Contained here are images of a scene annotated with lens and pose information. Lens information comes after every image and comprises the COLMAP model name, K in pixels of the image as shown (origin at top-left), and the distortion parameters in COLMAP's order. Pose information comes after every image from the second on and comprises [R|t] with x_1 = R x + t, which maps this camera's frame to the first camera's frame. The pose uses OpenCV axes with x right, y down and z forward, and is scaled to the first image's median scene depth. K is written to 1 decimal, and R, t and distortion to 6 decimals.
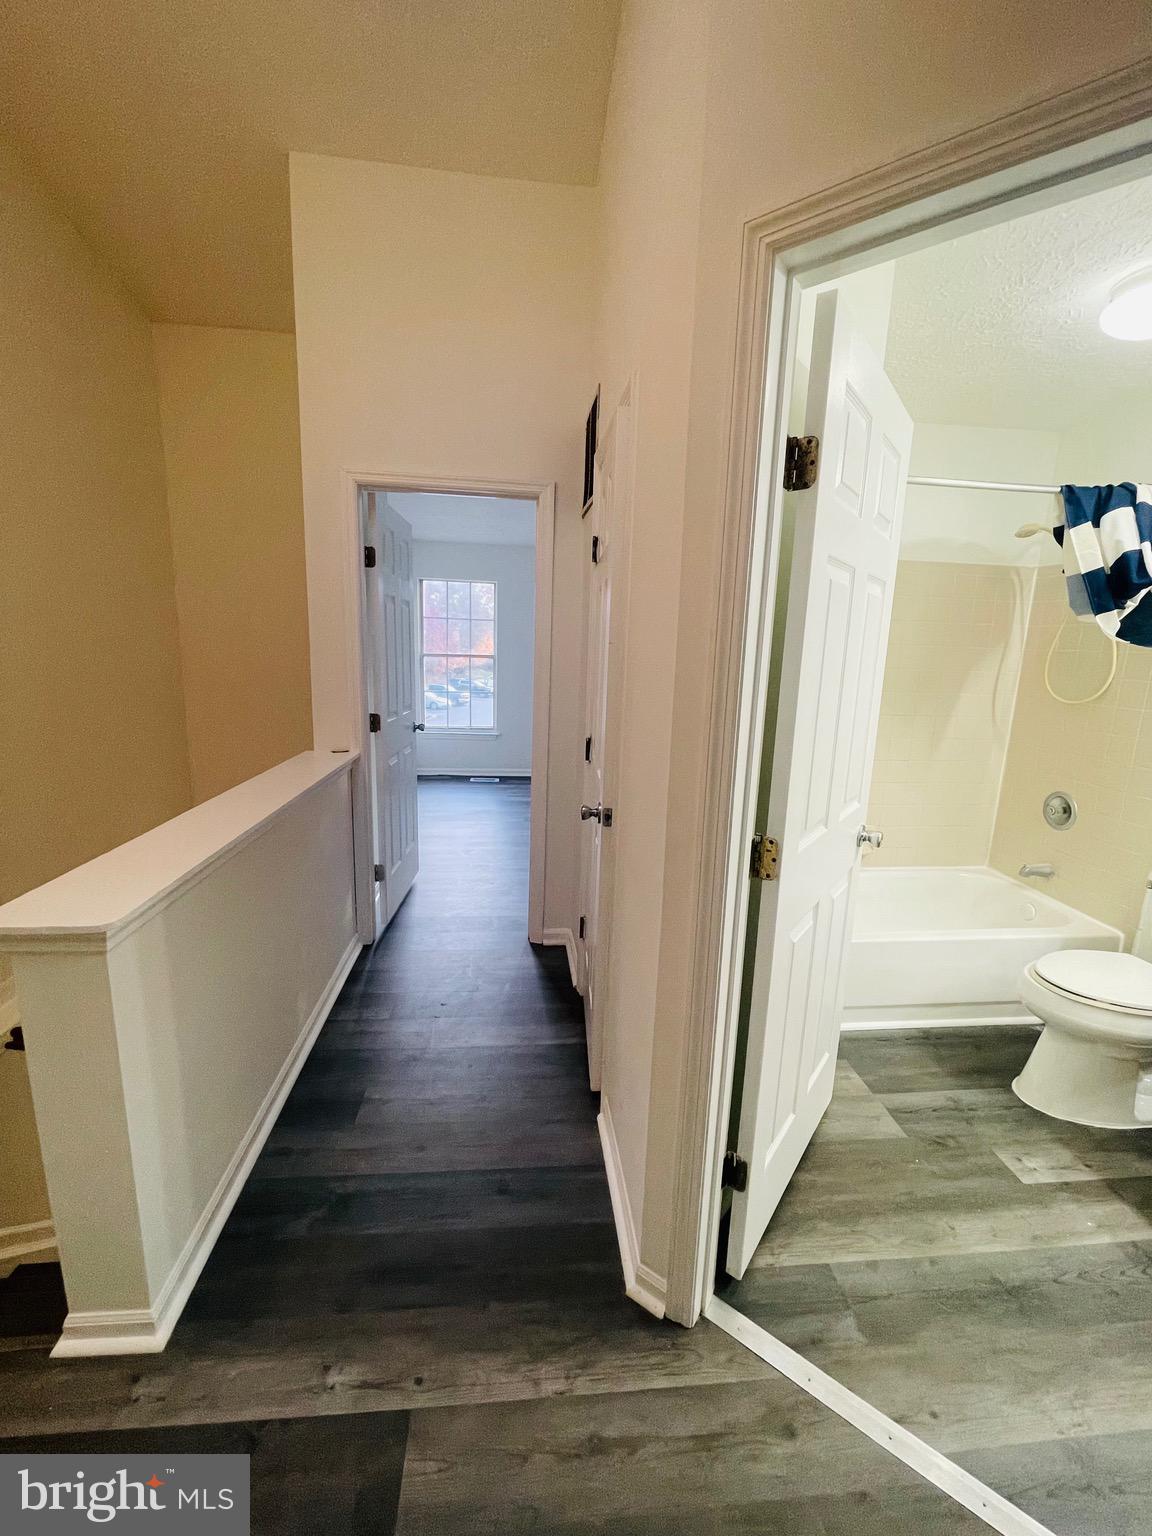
lens RADIAL K [[614.7, 0, 579.2], [0, 614.7, 763.9], [0, 0, 1]] dist [-0.001435, 0.001295]
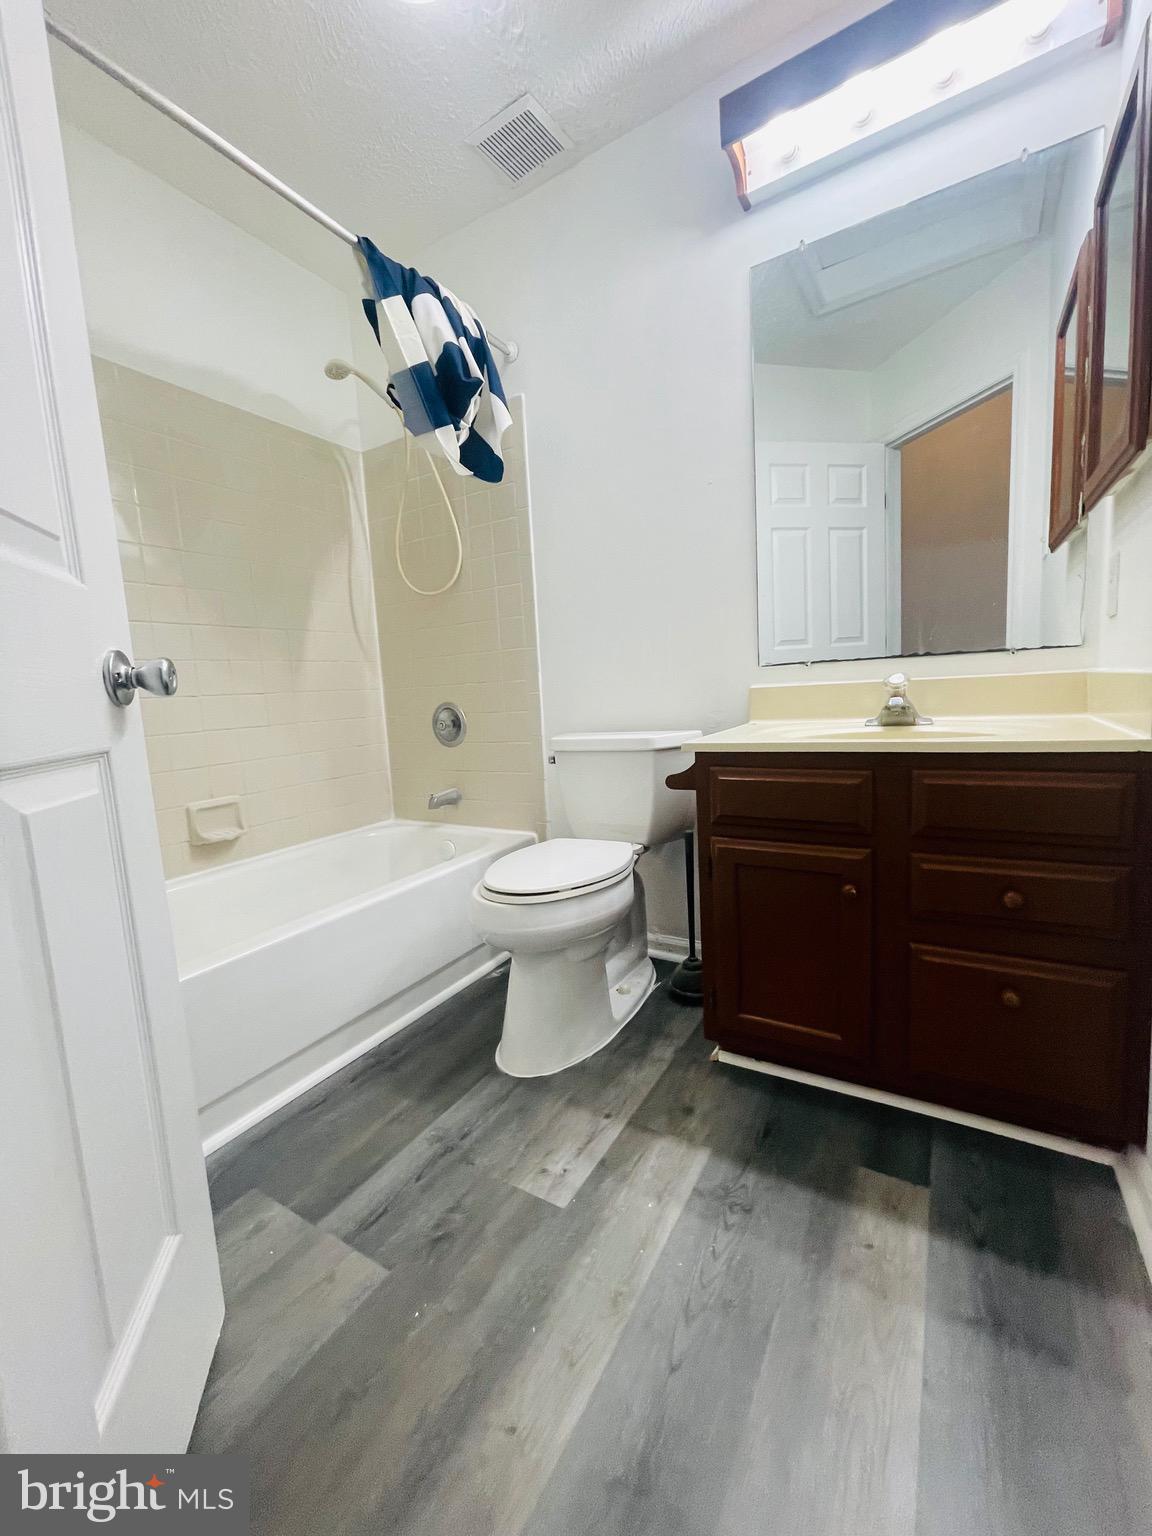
lens RADIAL K [[614.7, 0, 577.7], [0, 614.7, 761.8], [0, 0, 1]] dist [-0.001435, 0.001295]
pose [[0.593522, -0.157729, 0.789210, 0.256477], [0.225762, 0.973866, 0.024850, 0.189503], [-0.772504, 0.163424, 0.613620, 0.435465]]
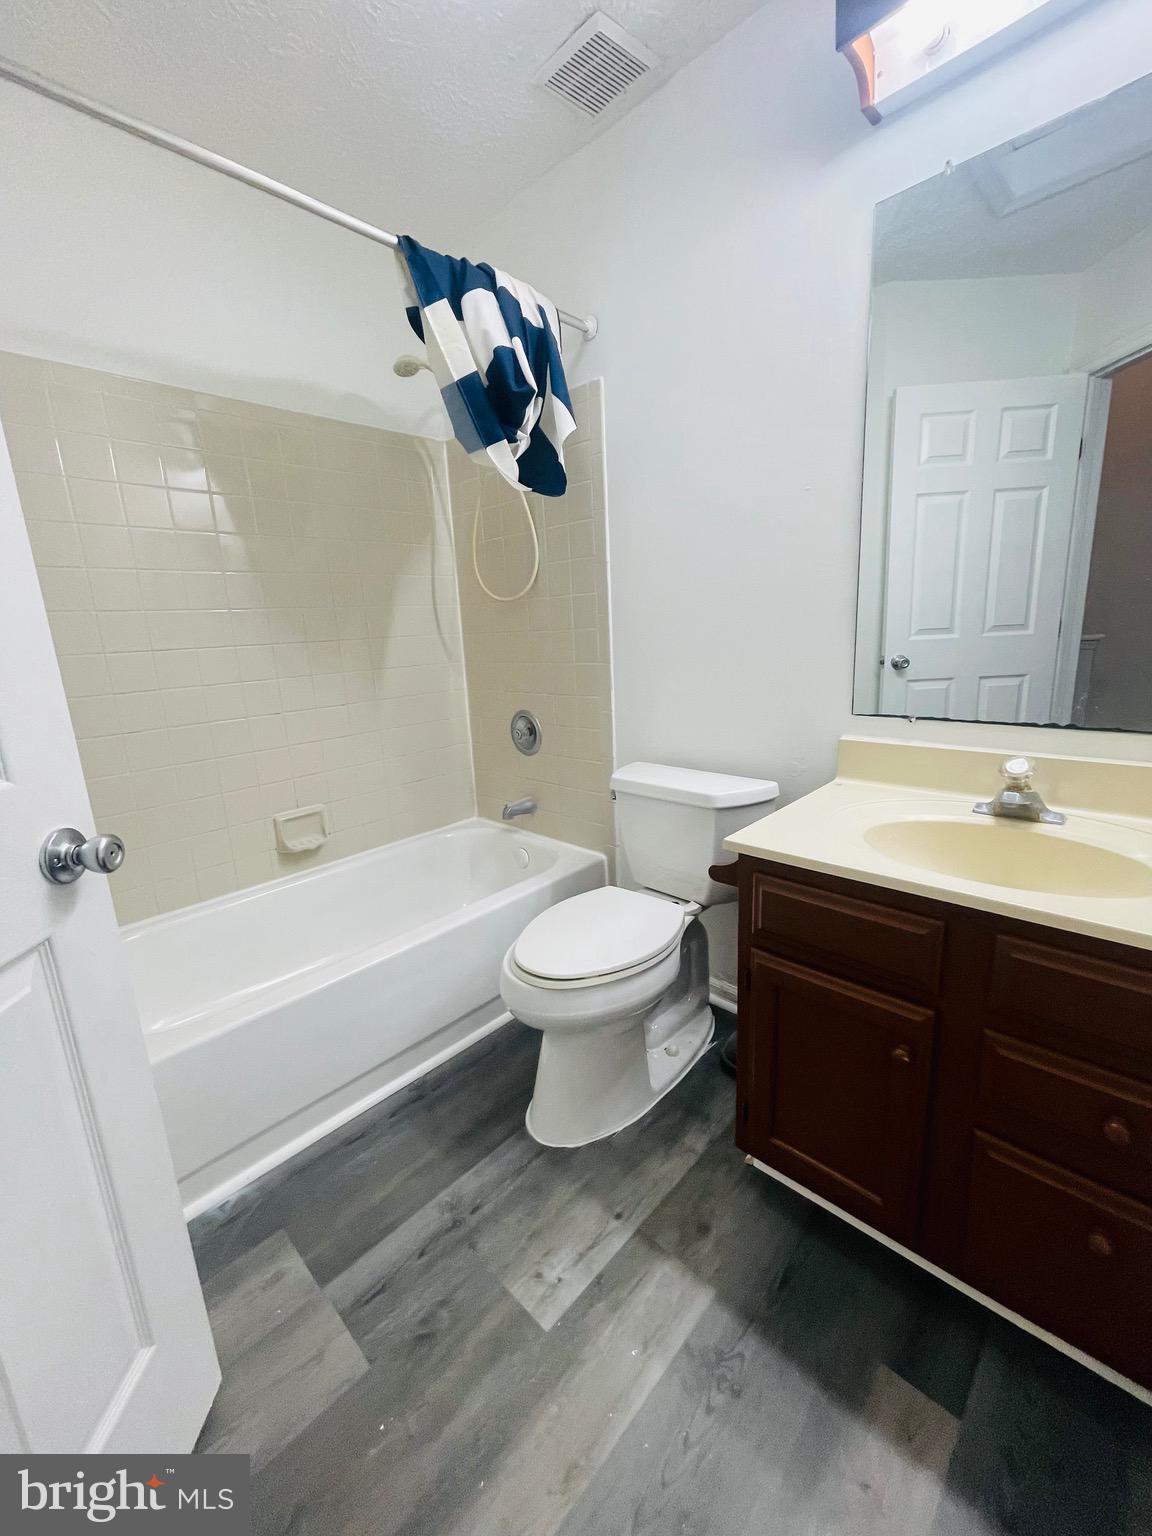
lens RADIAL K [[614.7, 0, 580.3], [0, 614.7, 761.0], [0, 0, 1]] dist [-0.001435, 0.001295]
pose [[0.754562, -0.205416, 0.623249, 0.394665], [0.194799, 0.977049, 0.086183, 0.072429], [-0.626649, 0.056378, 0.777260, 0.387541]]
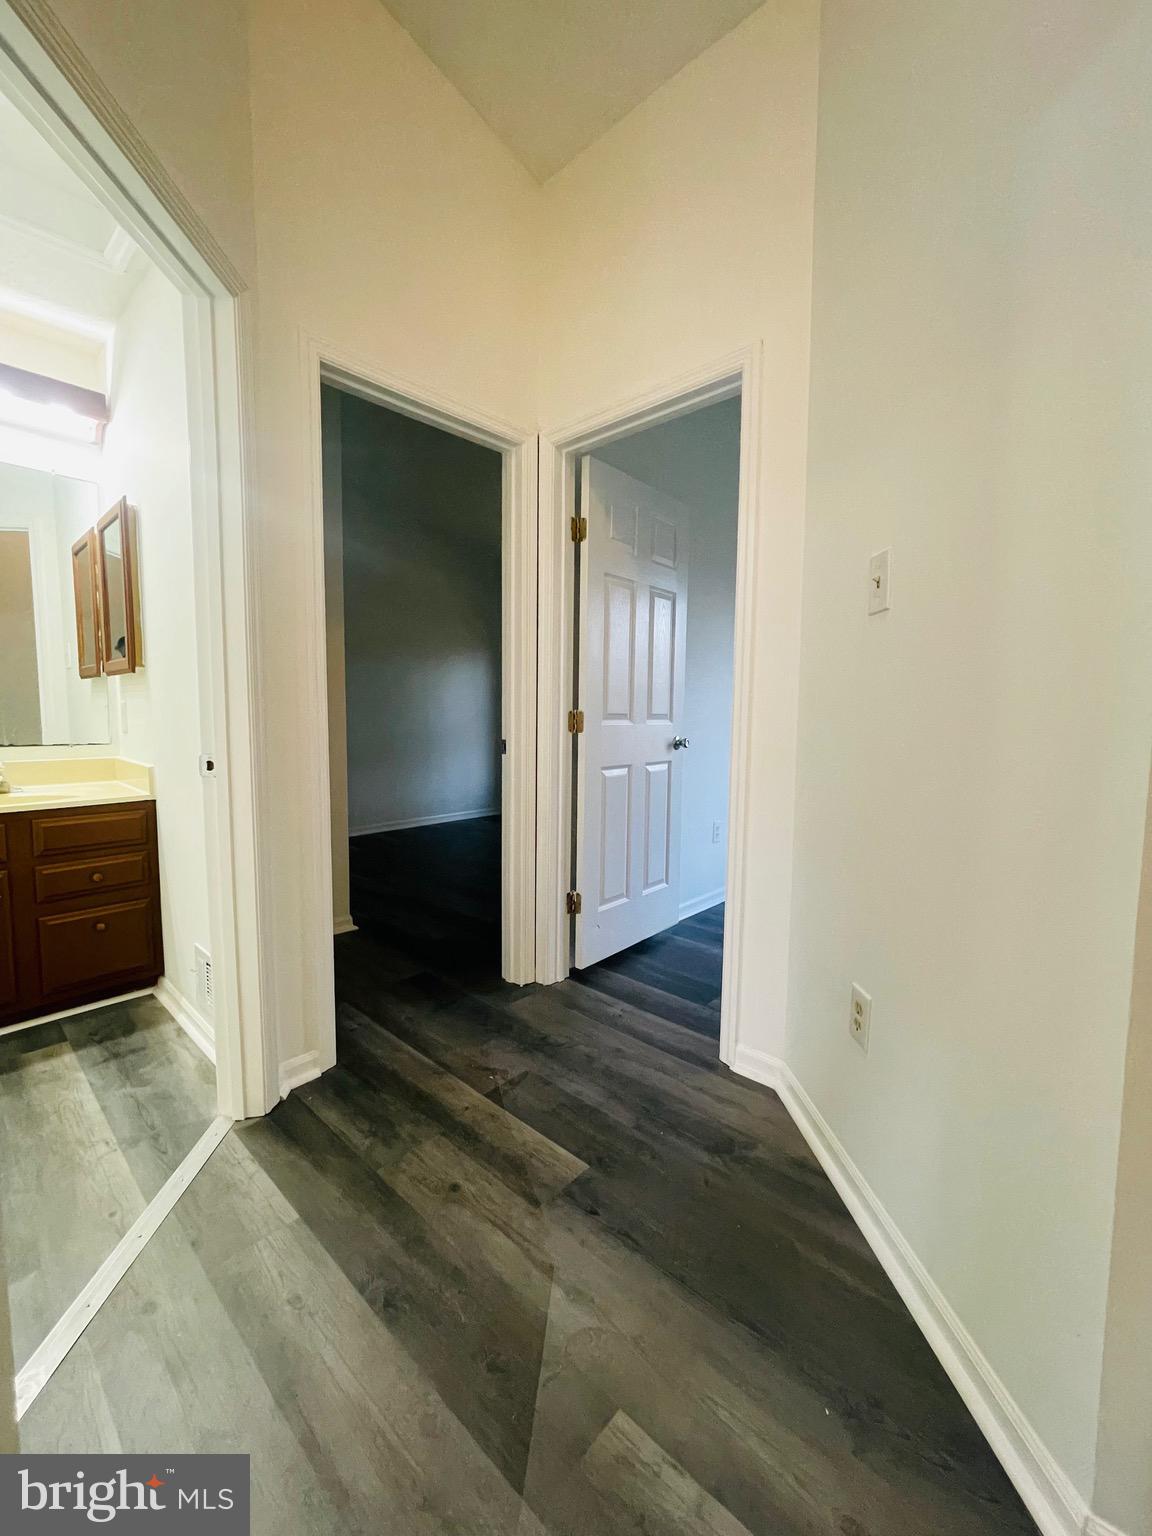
lens RADIAL K [[614.7, 0, 591.6], [0, 614.7, 769.0], [0, 0, 1]] dist [-0.001435, 0.001295]
pose [[-0.680739, -0.107766, 0.724556, -0.401512], [0.100533, 0.966016, 0.238133, 0.063384], [-0.725595, 0.234948, -0.646770, 0.505652]]
